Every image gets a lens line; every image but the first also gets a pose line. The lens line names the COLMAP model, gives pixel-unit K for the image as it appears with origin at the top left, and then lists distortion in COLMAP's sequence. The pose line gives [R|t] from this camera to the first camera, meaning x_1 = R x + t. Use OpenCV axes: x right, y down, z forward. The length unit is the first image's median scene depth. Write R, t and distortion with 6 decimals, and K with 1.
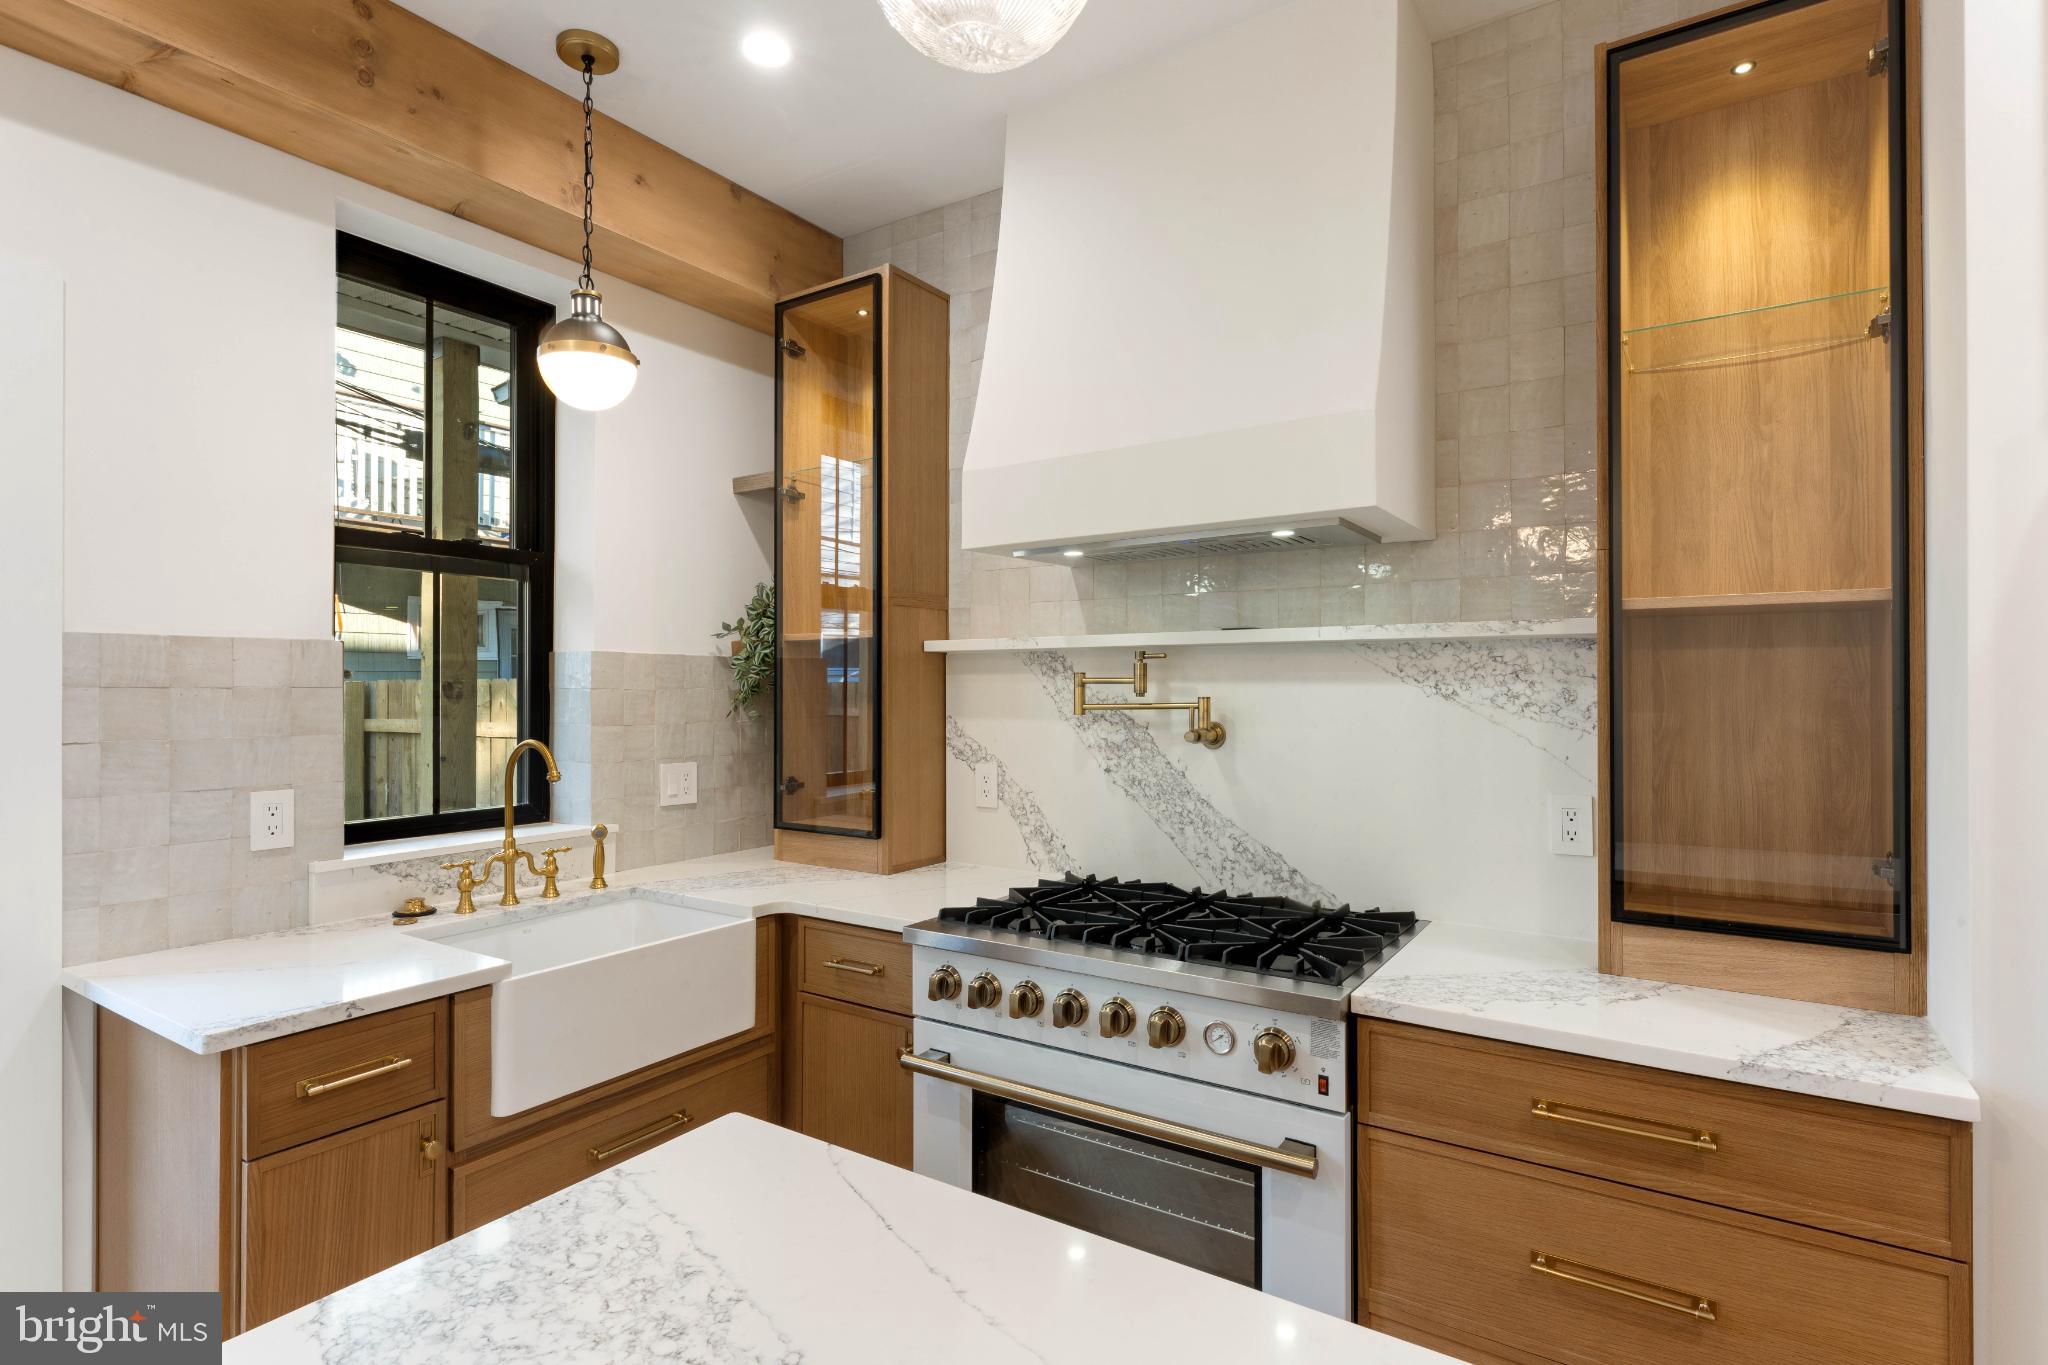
lens RADIAL K [[998.2, 0, 1019.5], [0, 998.2, 681.0], [0, 0, 1]] dist [-0.003739, -0.000968]
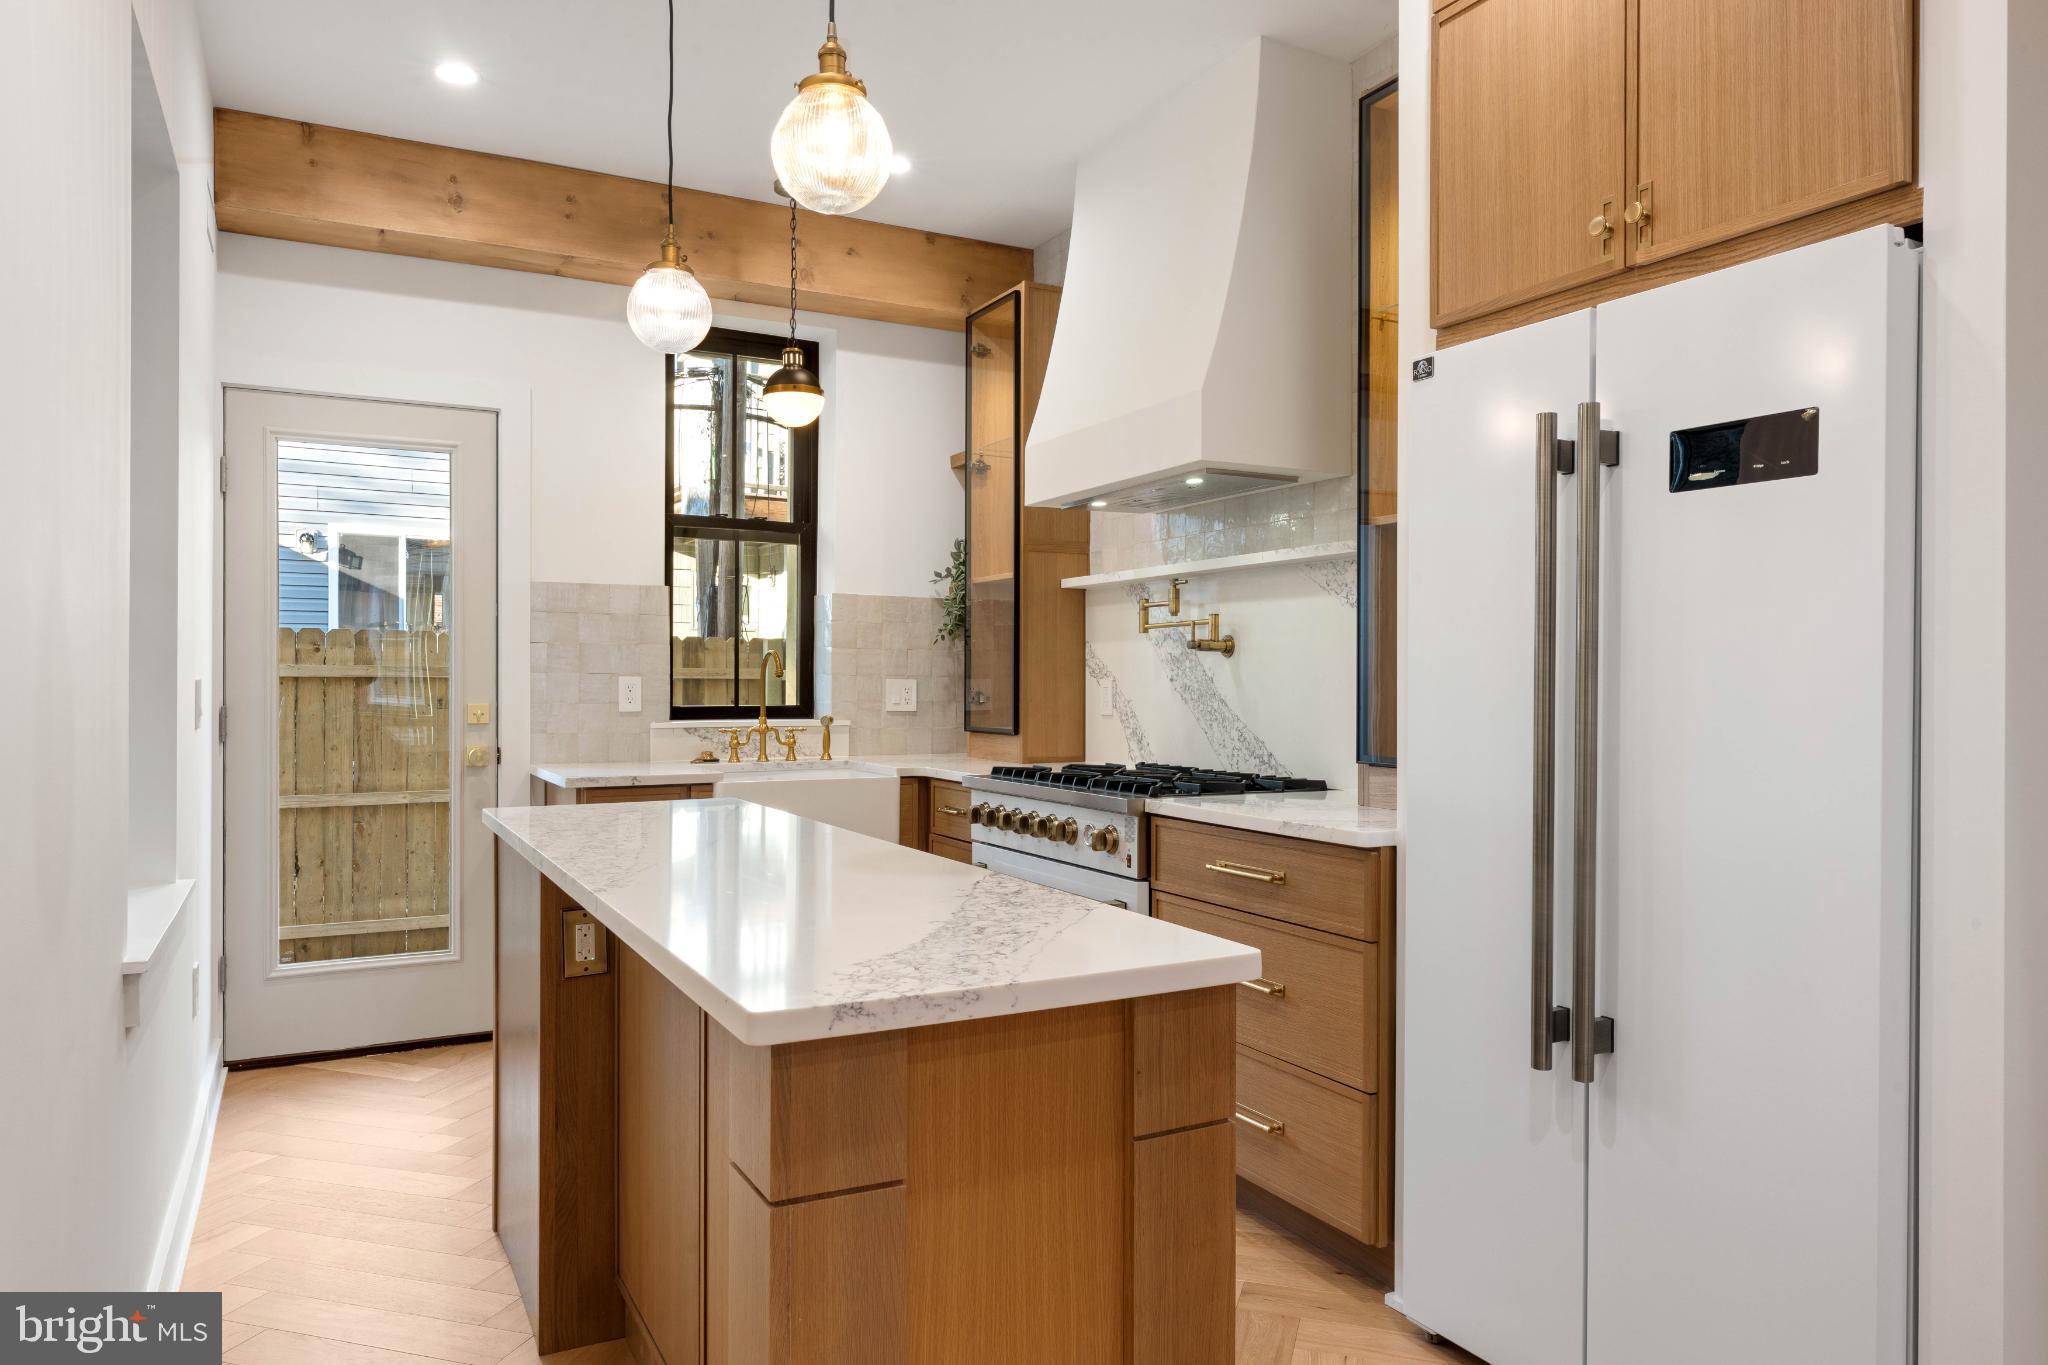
lens RADIAL K [[1329.7, 0, 1029.6], [0, 1329.7, 682.5], [0, 0, 1]] dist [-0.001617, -0.000656]
pose [[0.881173, 0.004811, -0.472770, 0.790559], [-0.001682, 0.999974, 0.007040, 0.092586], [0.472791, -0.005408, 0.881158, -0.570094]]
